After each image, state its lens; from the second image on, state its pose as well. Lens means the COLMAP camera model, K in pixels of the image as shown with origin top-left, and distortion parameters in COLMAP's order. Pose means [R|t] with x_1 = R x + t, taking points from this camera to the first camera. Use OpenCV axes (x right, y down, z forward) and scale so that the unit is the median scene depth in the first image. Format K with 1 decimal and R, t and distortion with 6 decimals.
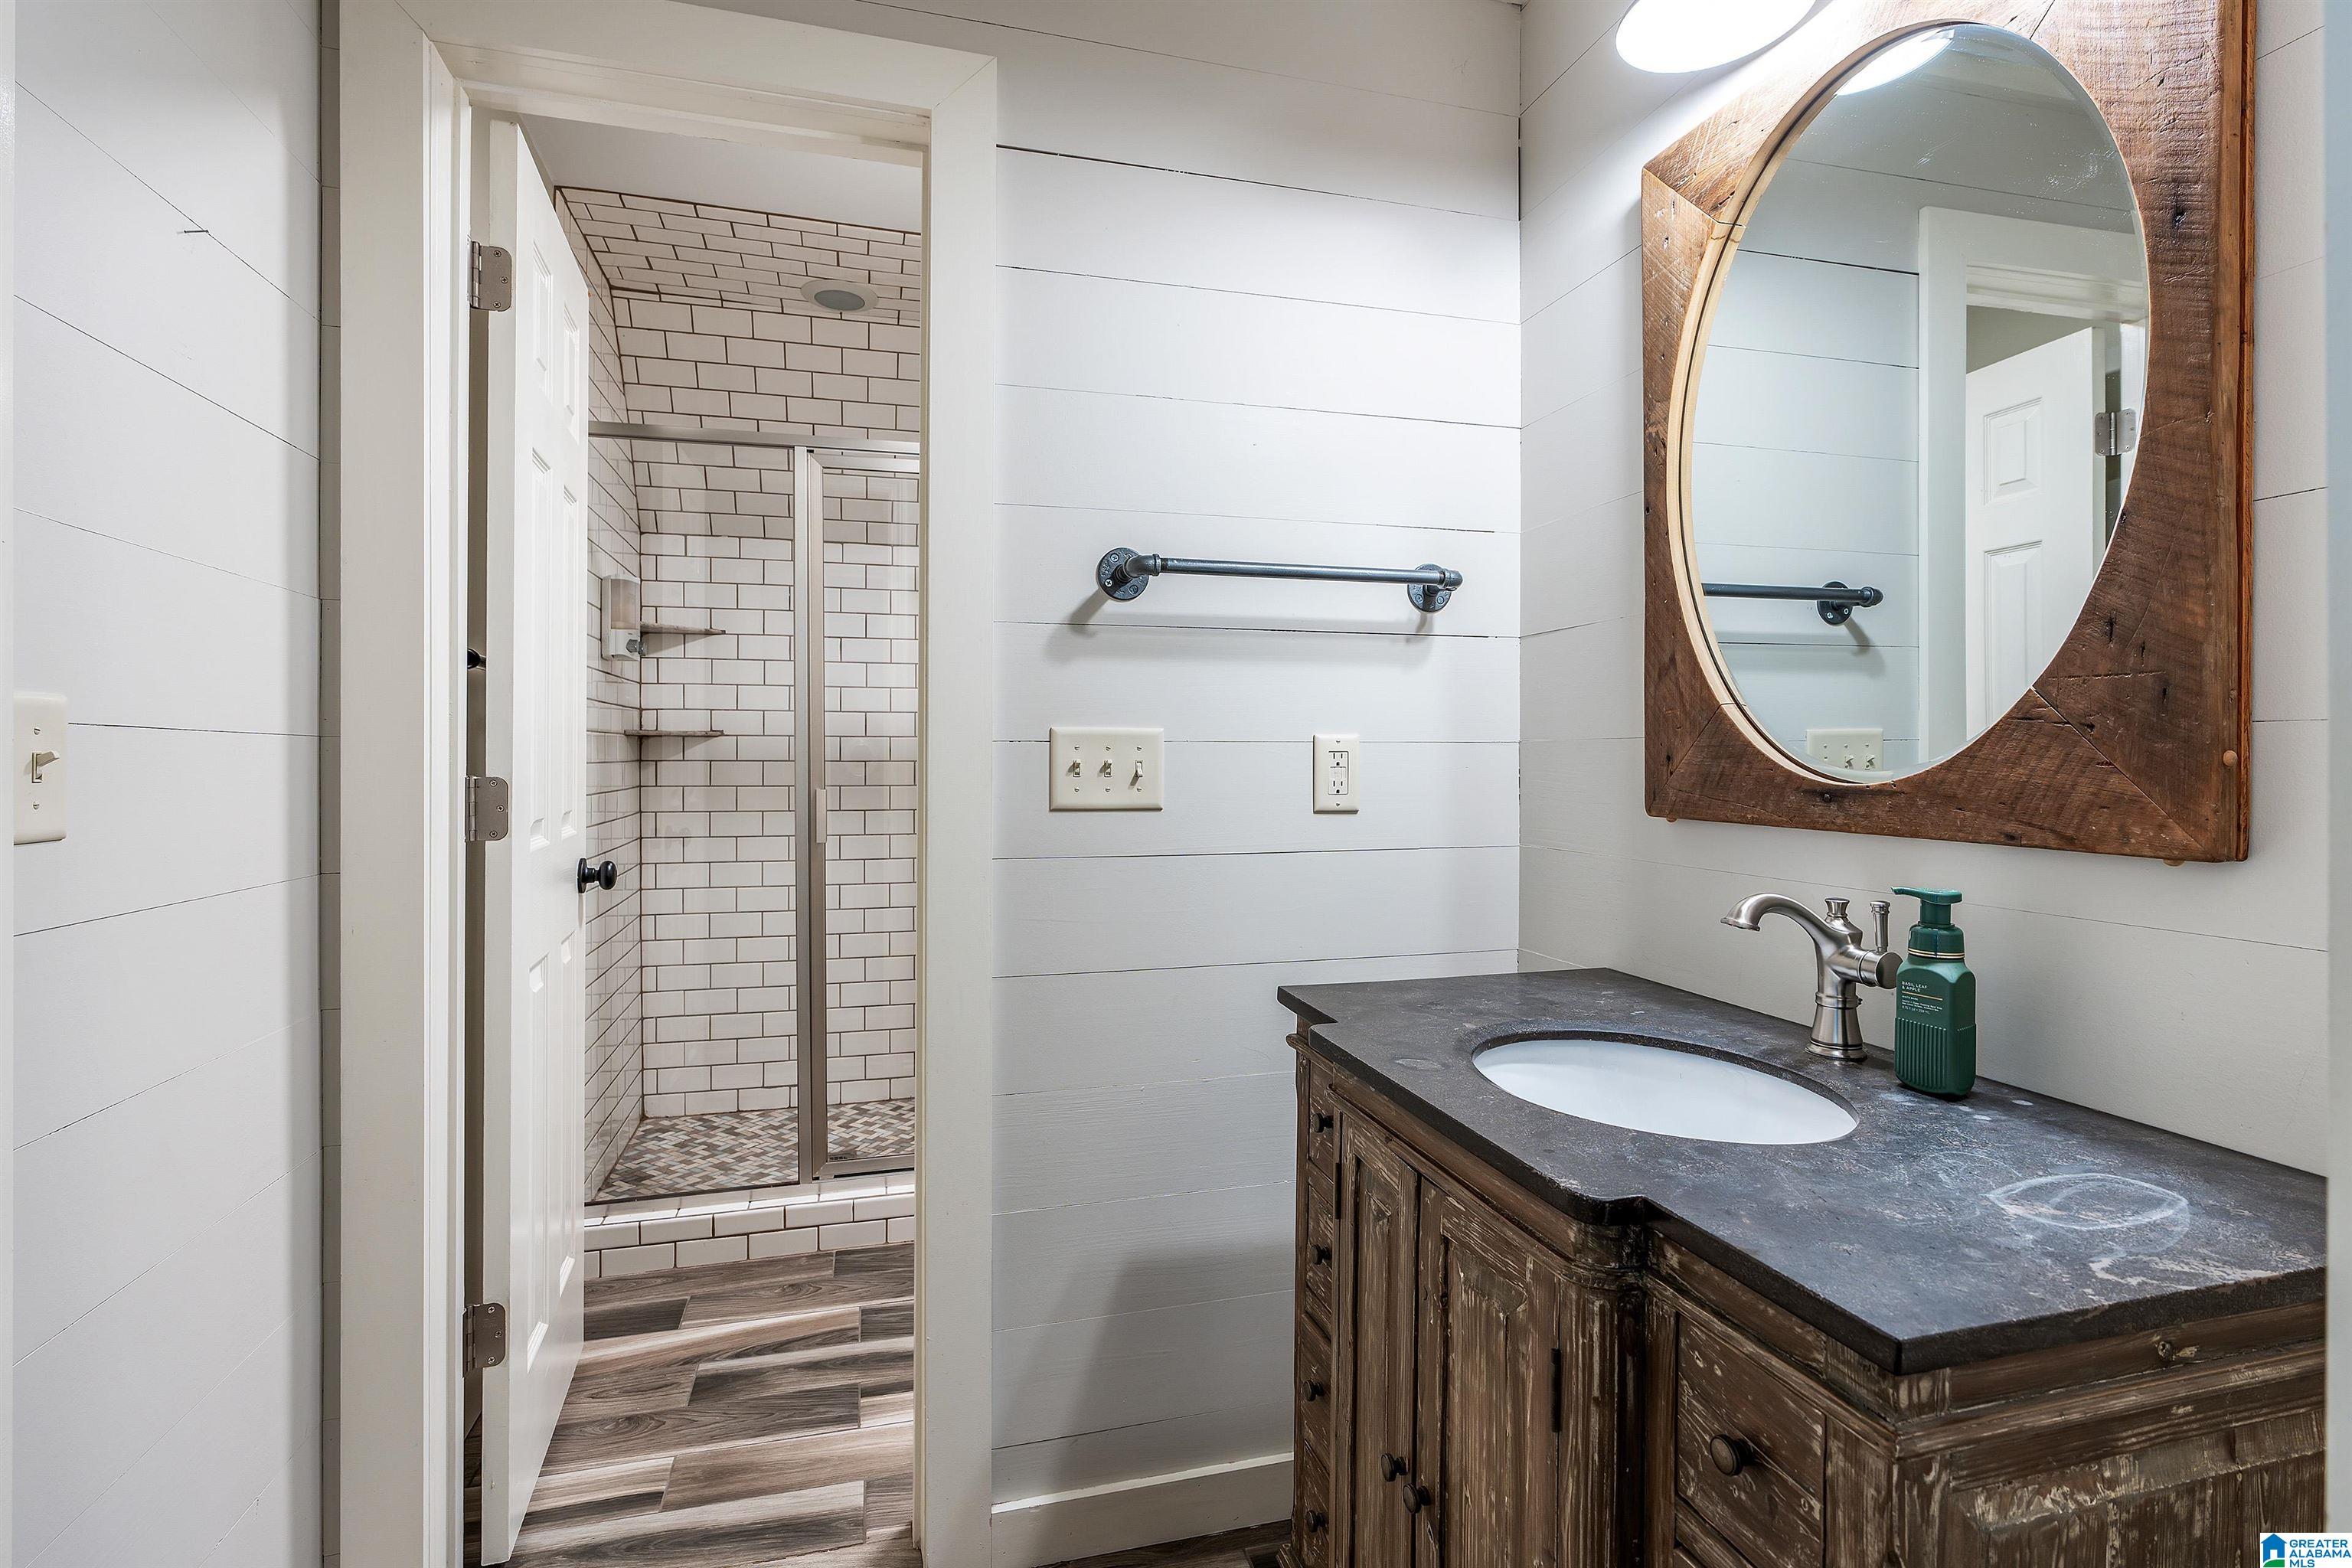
lens RADIAL K [[1135.8, 0, 1176.6], [0, 1135.8, 772.1], [0, 0, 1]] dist [0.002072, 0.000052]
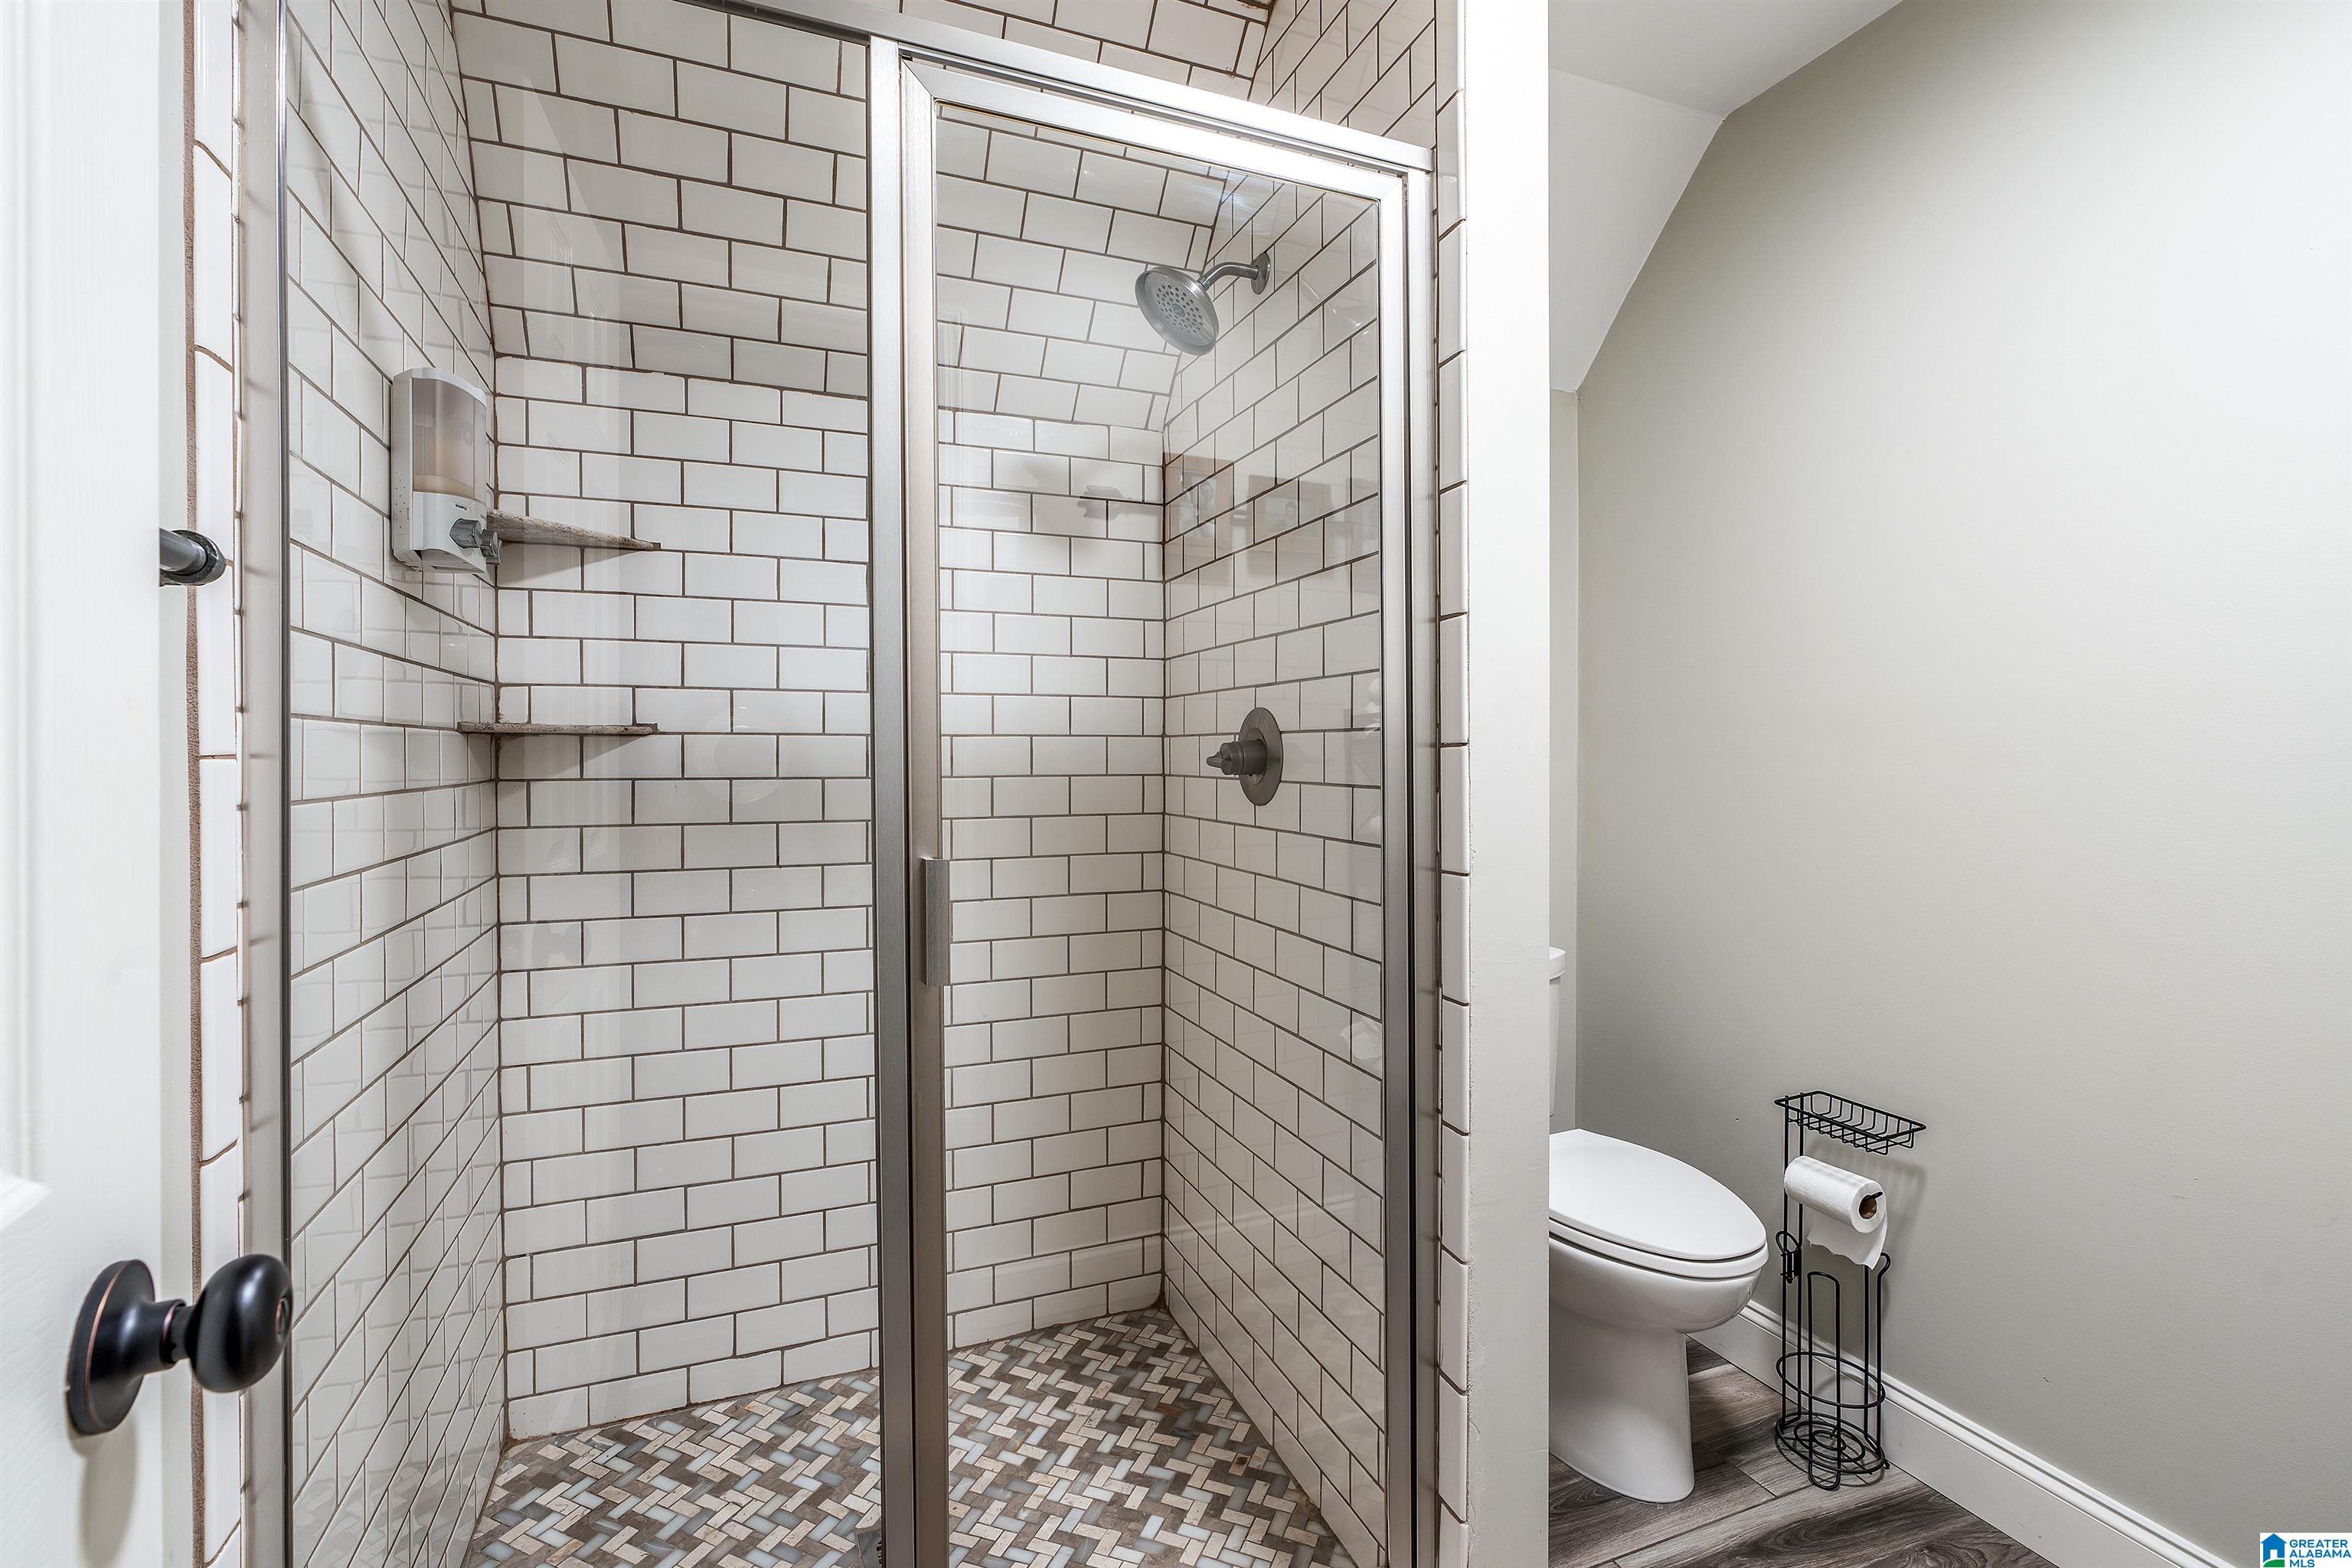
lens RADIAL K [[1027.7, 0, 1176.5], [0, 1027.7, 773.4], [0, 0, 1]] dist [-0.012804, 0.000678]
pose [[0.992205, -0.006876, 0.124426, -0.214107], [0.007646, 0.999954, -0.005707, -0.008350], [-0.124381, 0.006614, 0.992213, 0.484148]]
